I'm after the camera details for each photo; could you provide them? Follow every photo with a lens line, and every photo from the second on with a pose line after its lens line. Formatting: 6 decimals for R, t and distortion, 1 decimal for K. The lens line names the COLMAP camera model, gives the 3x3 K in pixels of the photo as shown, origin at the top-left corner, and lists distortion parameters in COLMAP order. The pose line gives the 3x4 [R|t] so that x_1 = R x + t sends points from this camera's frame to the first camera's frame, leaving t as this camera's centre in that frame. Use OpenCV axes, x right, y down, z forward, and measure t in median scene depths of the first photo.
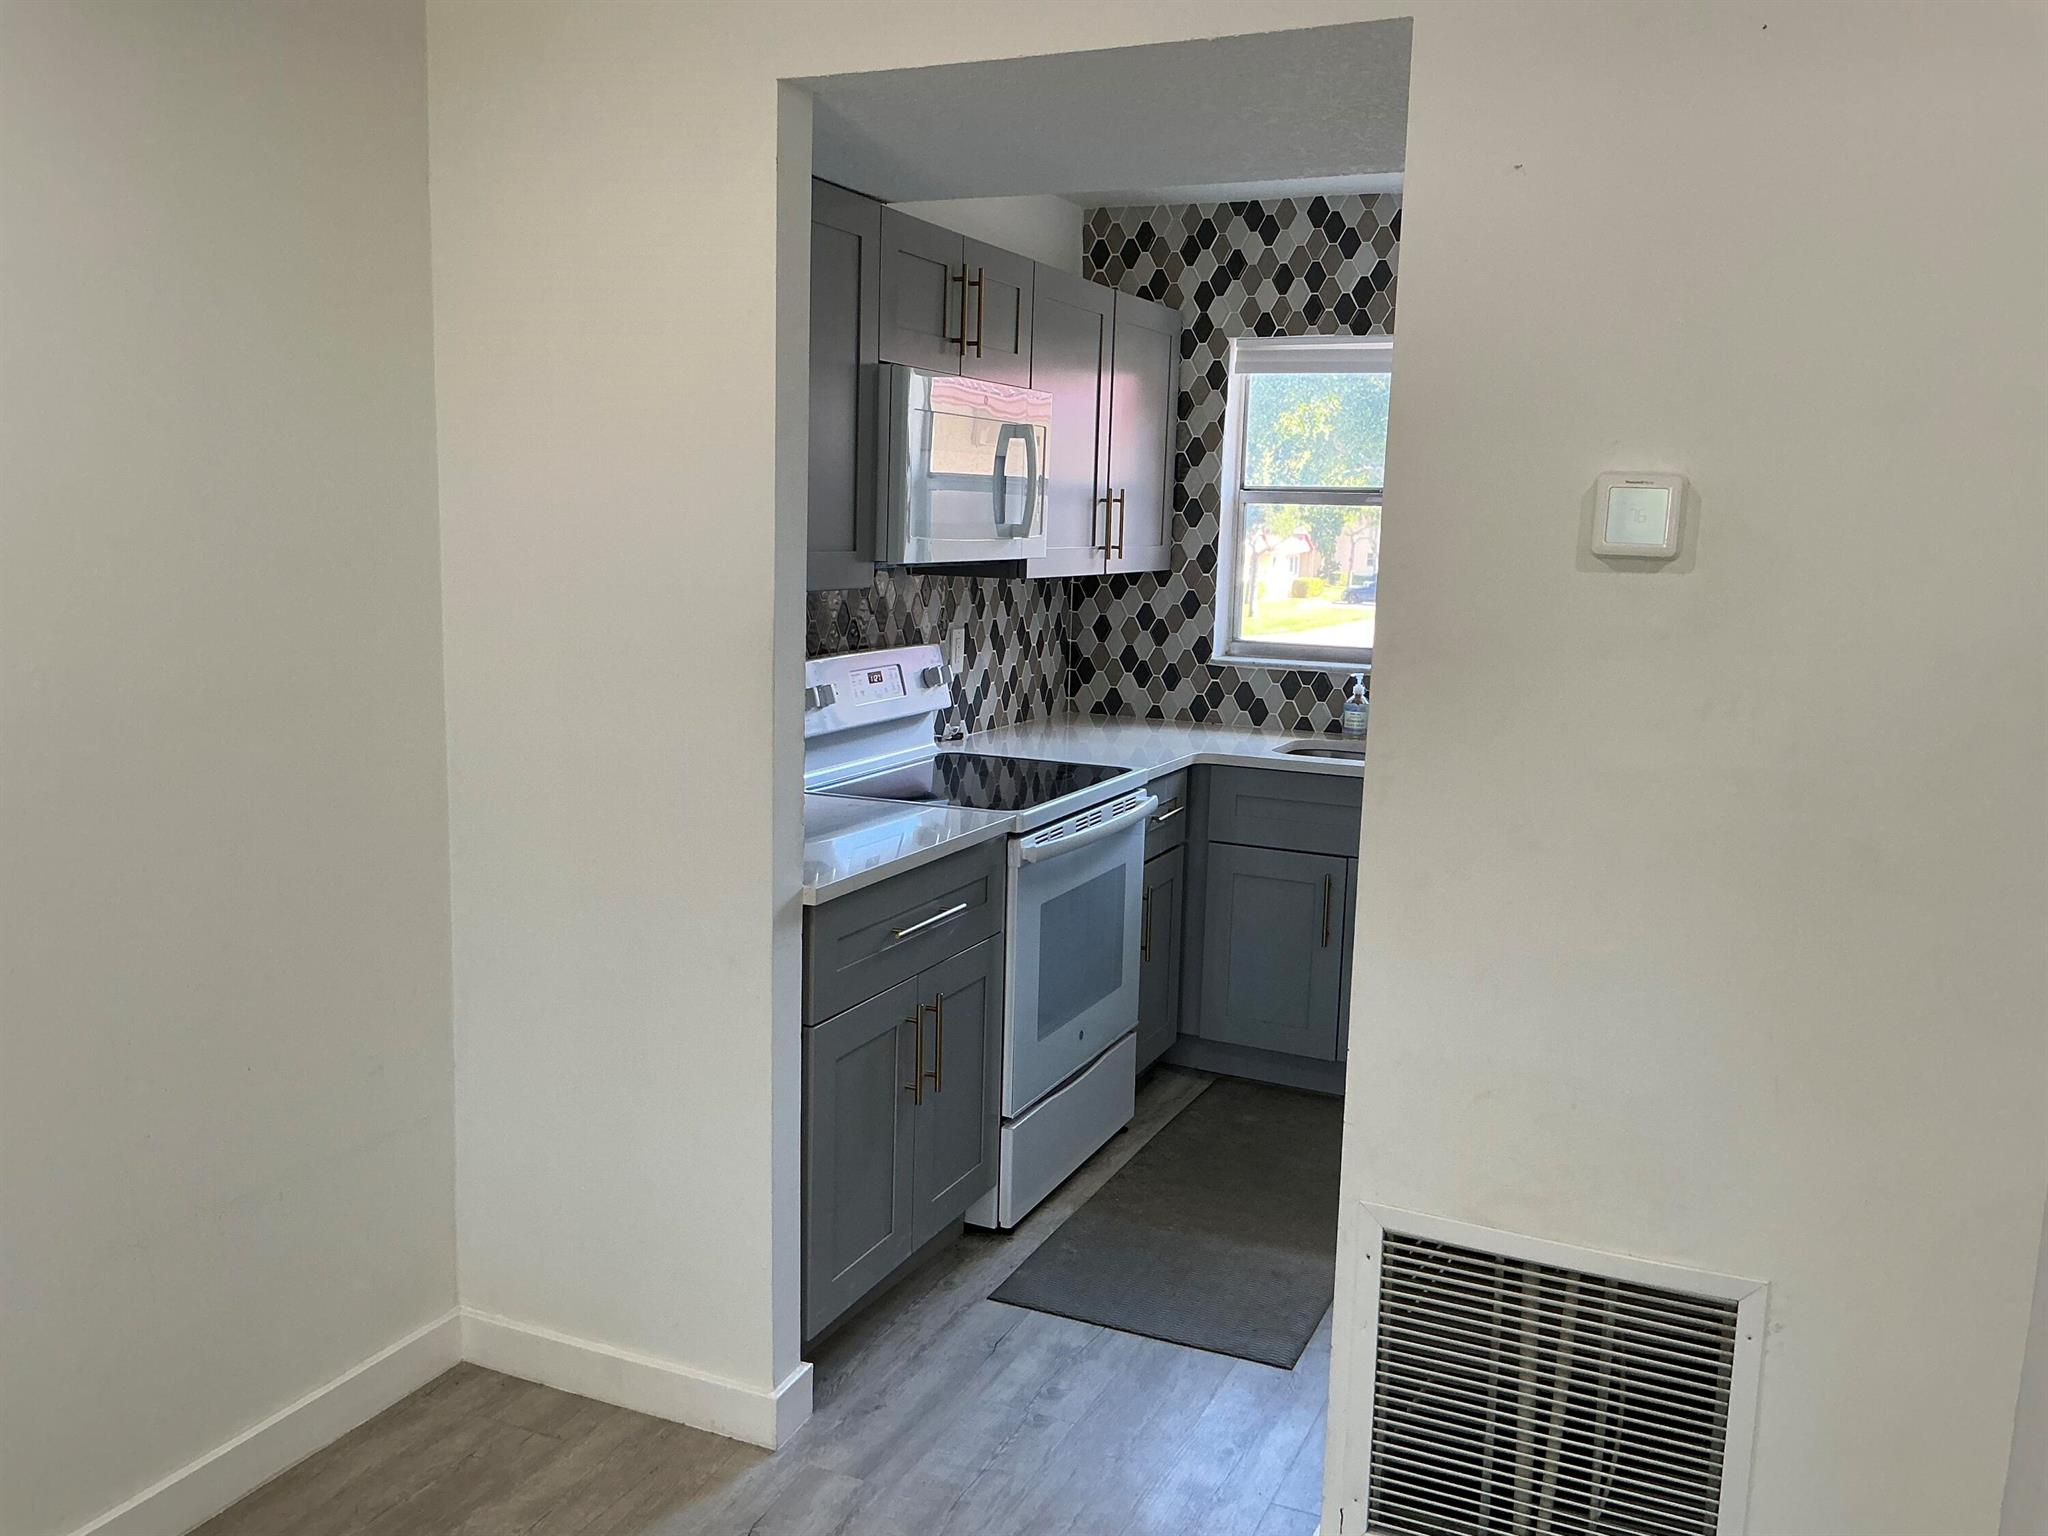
lens RADIAL K [[1685.9, 0, 1024.0], [0, 1685.9, 768.0], [0, 0, 1]] dist [0.134783, -0.310646]
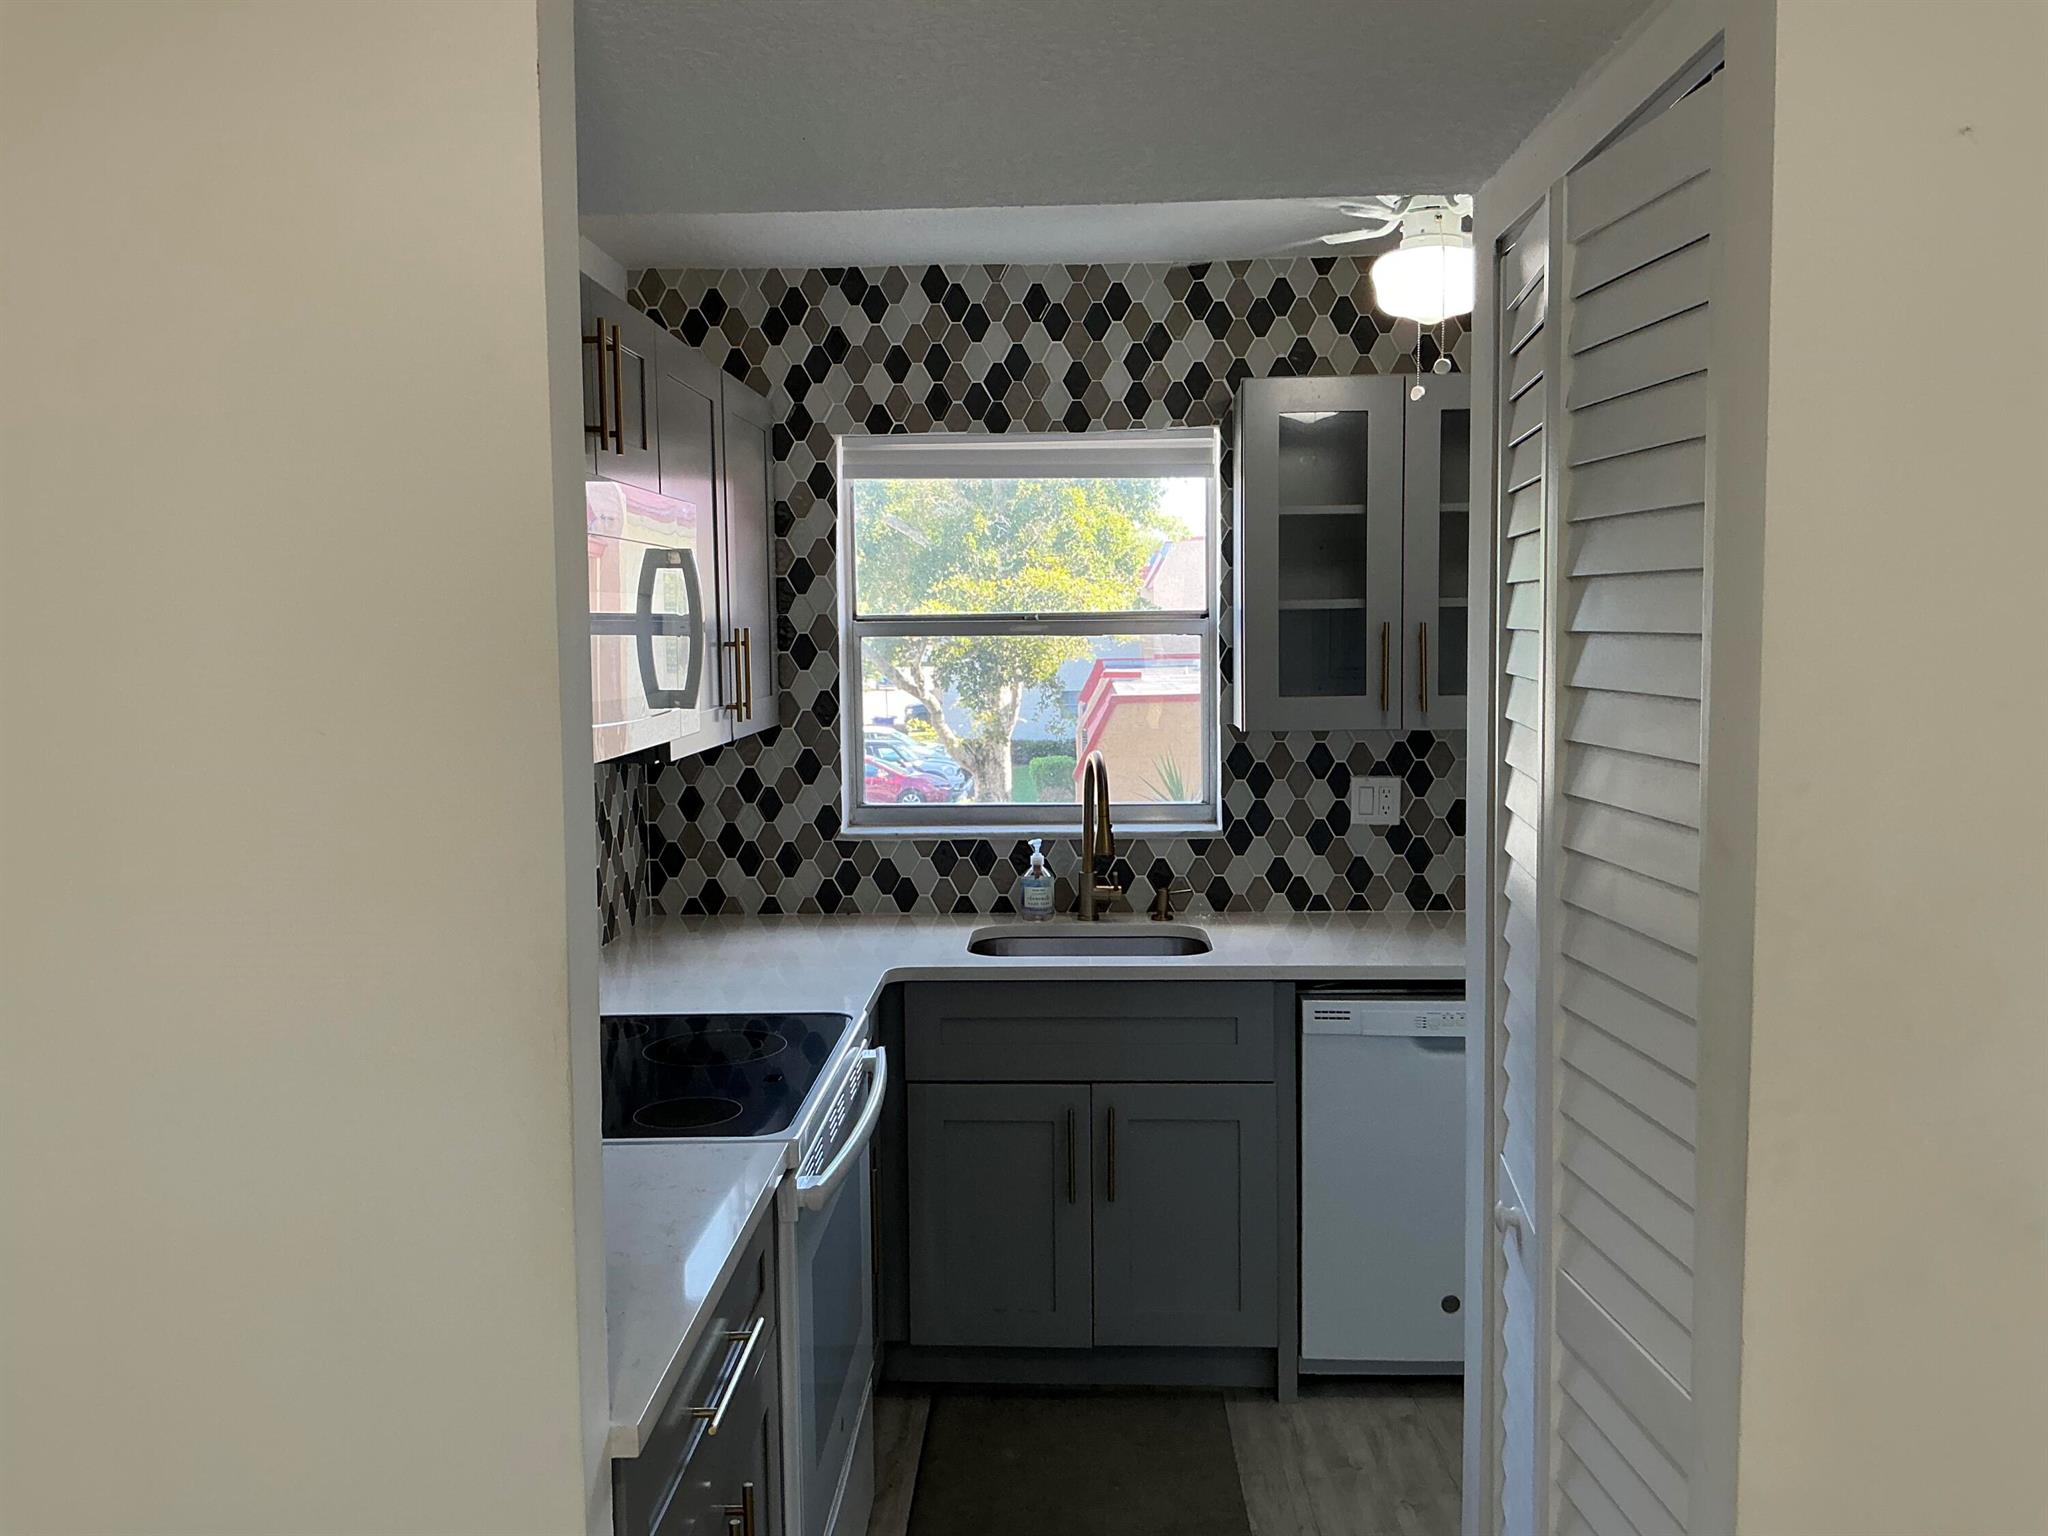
lens RADIAL K [[1685.9, 0, 1024.0], [0, 1685.9, 768.0], [0, 0, 1]] dist [0.134783, -0.310646]
pose [[0.923503, -0.071582, 0.376853, -0.110197], [0.094477, 0.994615, -0.042599, -0.055154], [-0.371774, 0.074944, 0.925293, 0.242263]]
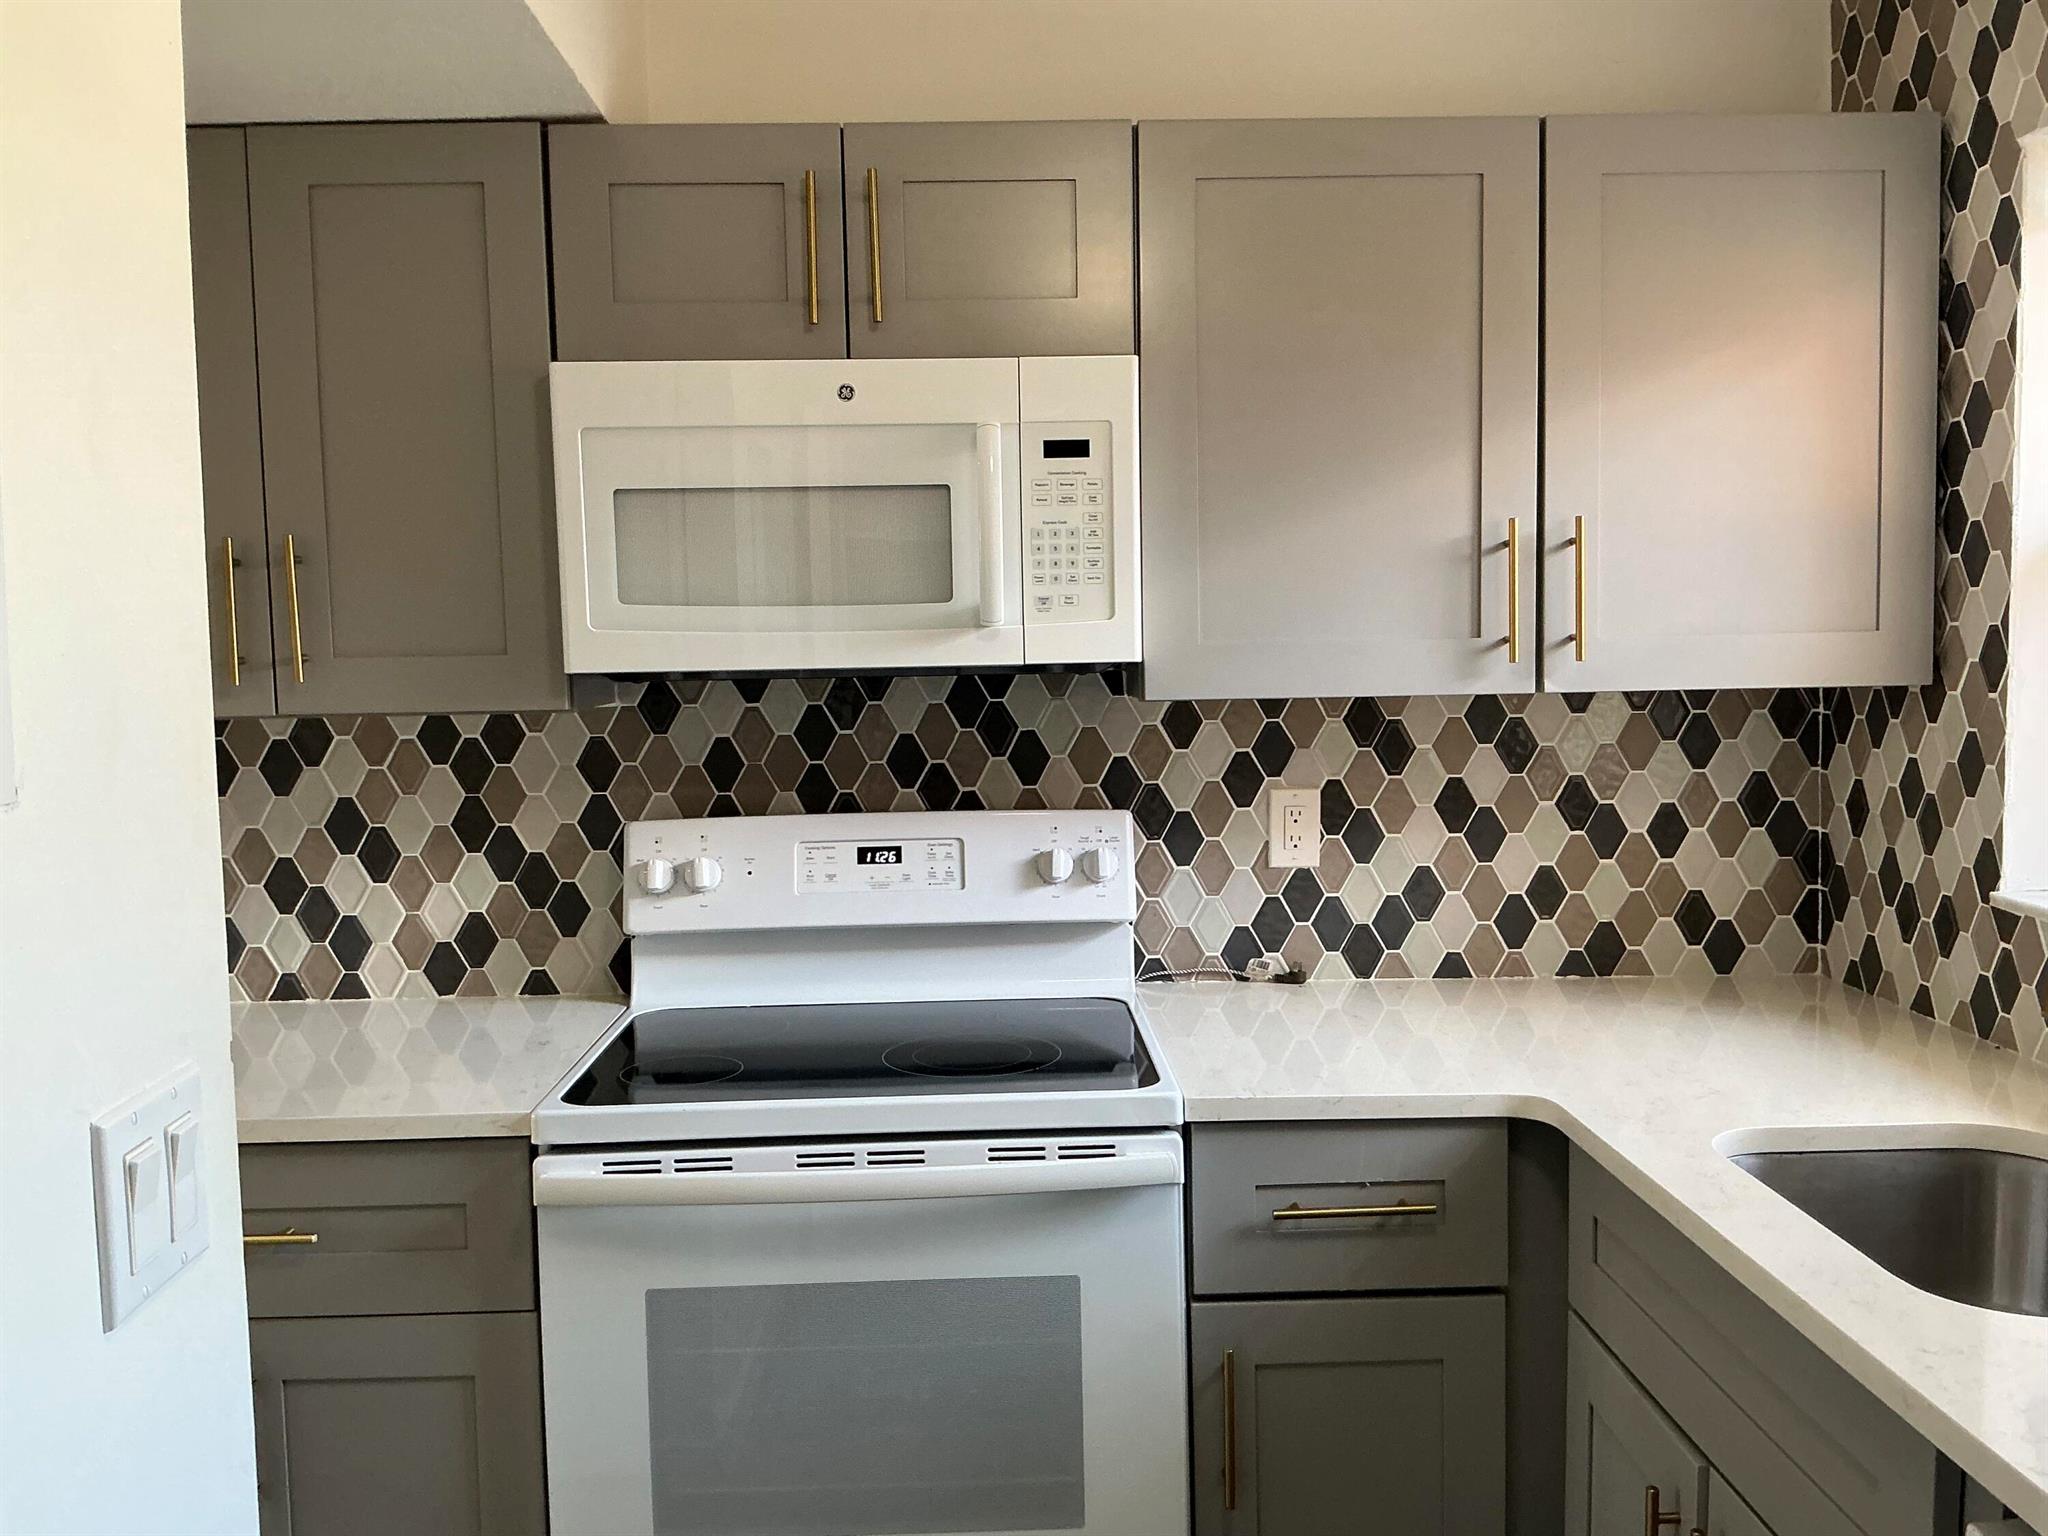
lens RADIAL K [[1773.2, 0, 1024.0], [0, 1773.2, 768.0], [0, 0, 1]] dist [0.065621, -0.080988]
pose [[0.435049, 0.034379, -0.899750, 0.423573], [-0.105987, 0.994279, -0.013256, -0.066498], [0.894147, 0.101129, 0.436204, 0.606986]]
